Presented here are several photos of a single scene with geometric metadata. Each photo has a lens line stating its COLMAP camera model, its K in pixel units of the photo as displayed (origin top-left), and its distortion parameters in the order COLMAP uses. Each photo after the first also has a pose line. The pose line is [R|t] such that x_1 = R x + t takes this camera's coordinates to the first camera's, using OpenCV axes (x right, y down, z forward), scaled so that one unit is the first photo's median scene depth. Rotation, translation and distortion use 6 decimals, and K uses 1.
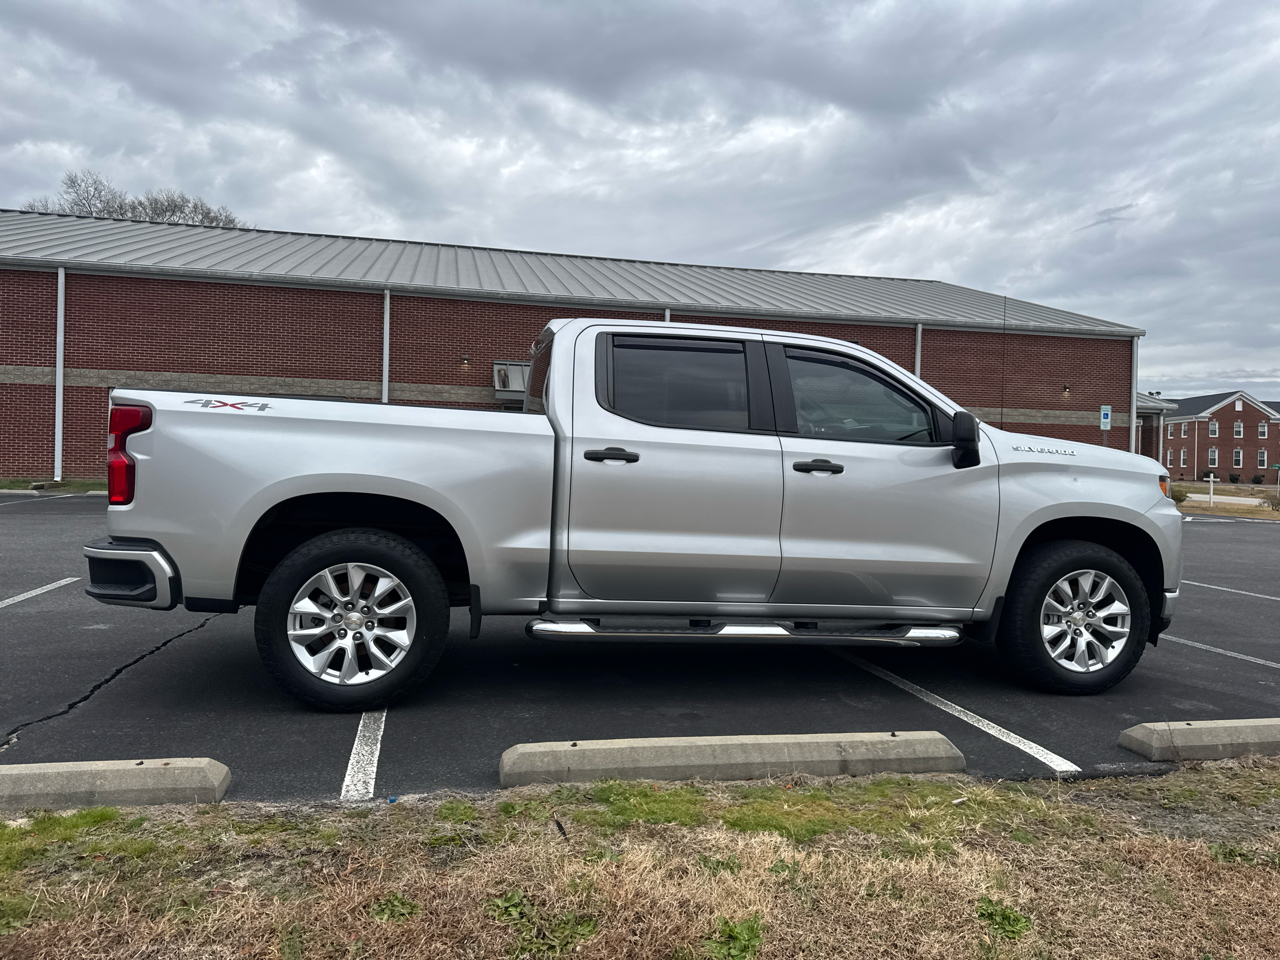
lens RADIAL K [[897.6, 0, 647.1], [0, 897.6, 456.5], [0, 0, 1]] dist [0.067647, -0.082518]
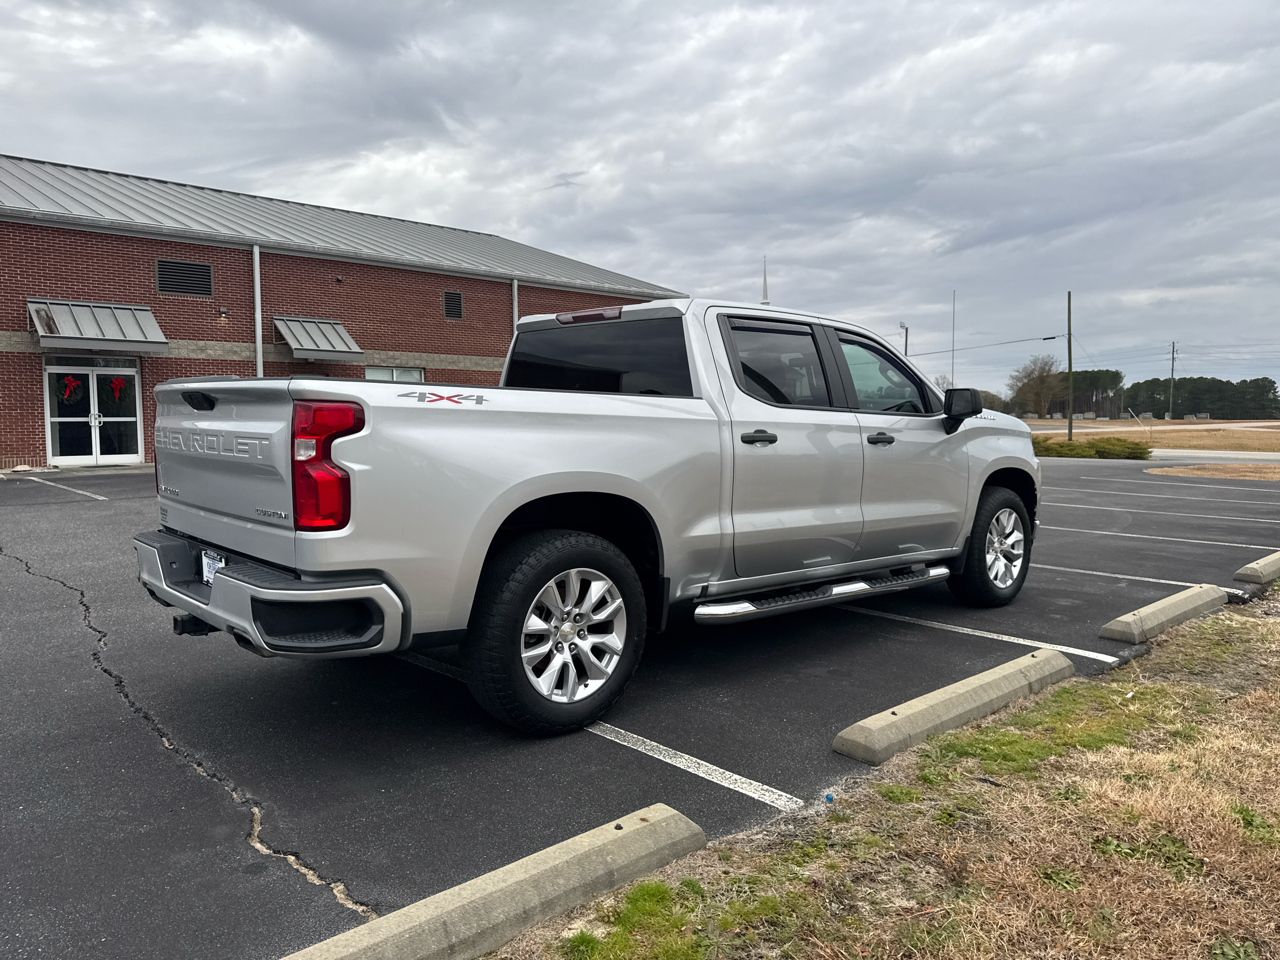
lens RADIAL K [[890.7, 0, 643.0], [0, 890.7, 458.9], [0, 0, 1]] dist [0.085696, -0.116522]
pose [[0.858492, -0.053375, 0.510042, -0.683179], [0.021165, 0.997409, 0.068753, -0.050623], [-0.512390, -0.048229, 0.857398, 0.190805]]
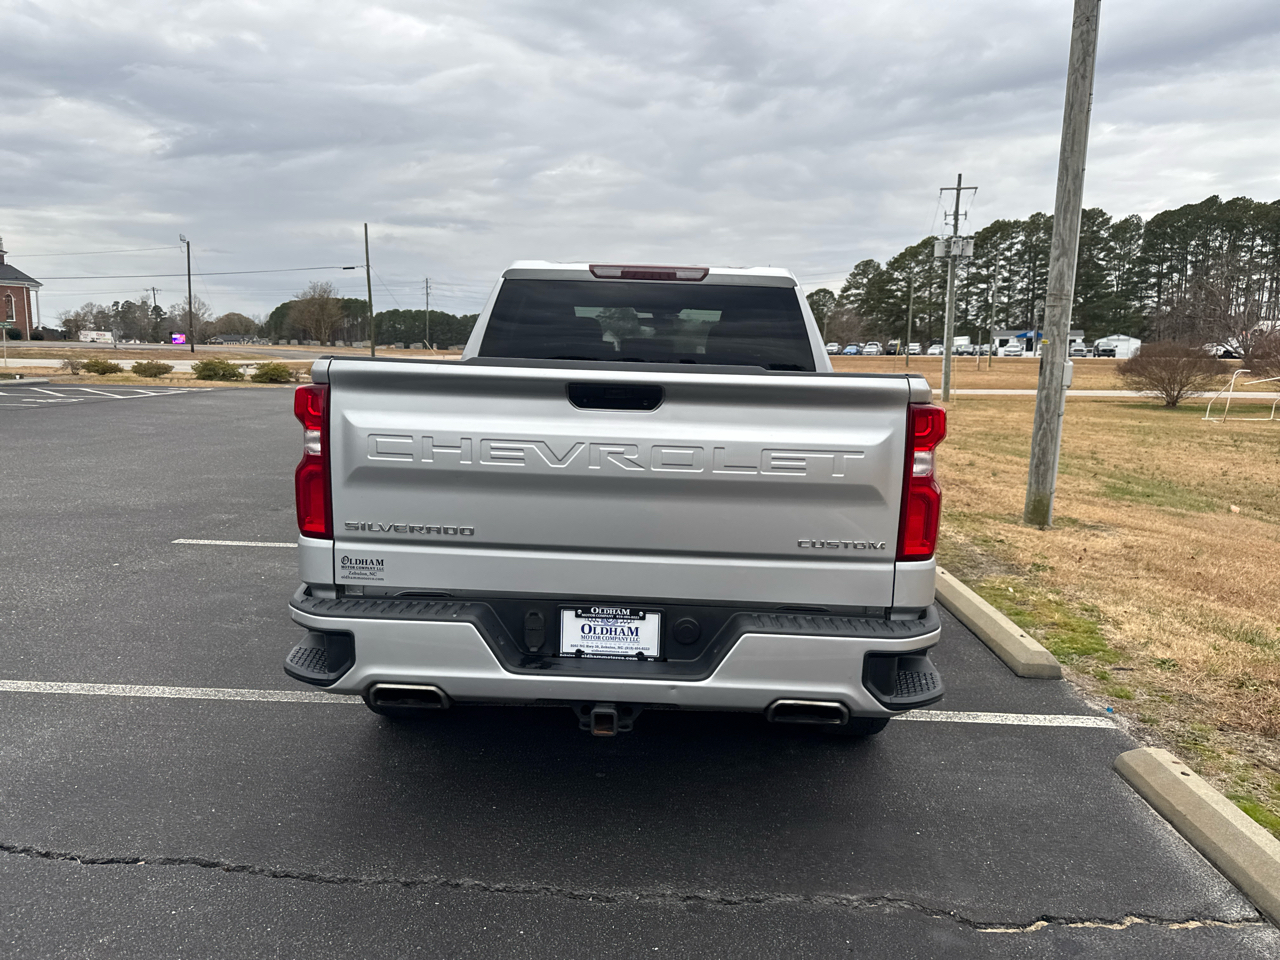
lens RADIAL K [[897.6, 0, 647.1], [0, 897.6, 456.5], [0, 0, 1]] dist [0.067647, -0.082518]
pose [[0.253180, -0.138042, 0.957520, -1.153360], [-0.020621, 0.988772, 0.148000, -0.102168], [-0.967199, -0.057216, 0.247491, 0.958439]]
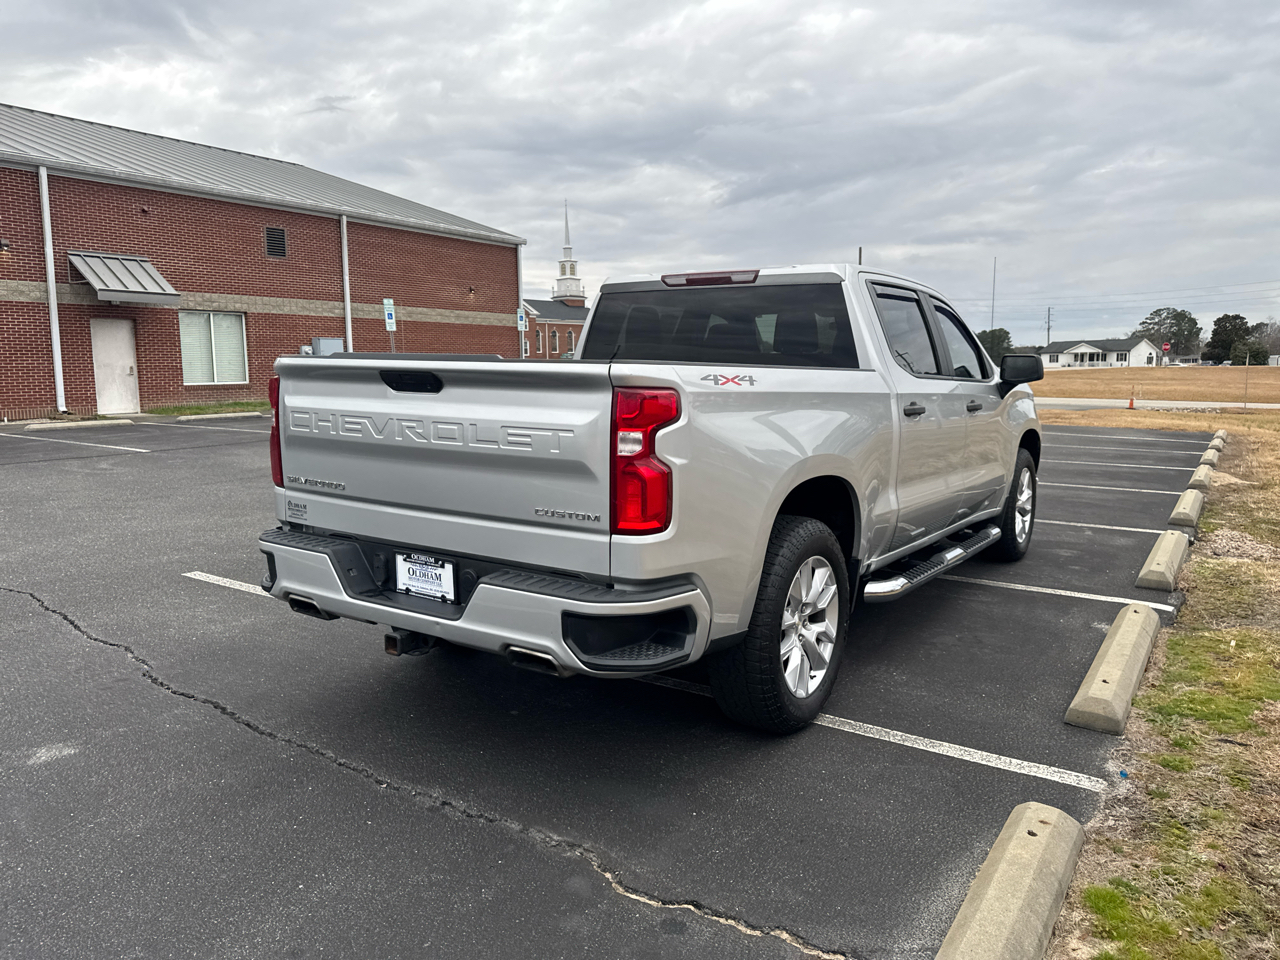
lens RADIAL K [[897.6, 0, 647.1], [0, 897.6, 456.5], [0, 0, 1]] dist [0.067647, -0.082518]
pose [[0.720034, -0.099525, 0.686765, -0.965019], [0.014654, 0.991622, 0.128341, -0.084745], [-0.693784, -0.082346, 0.715460, 0.481330]]
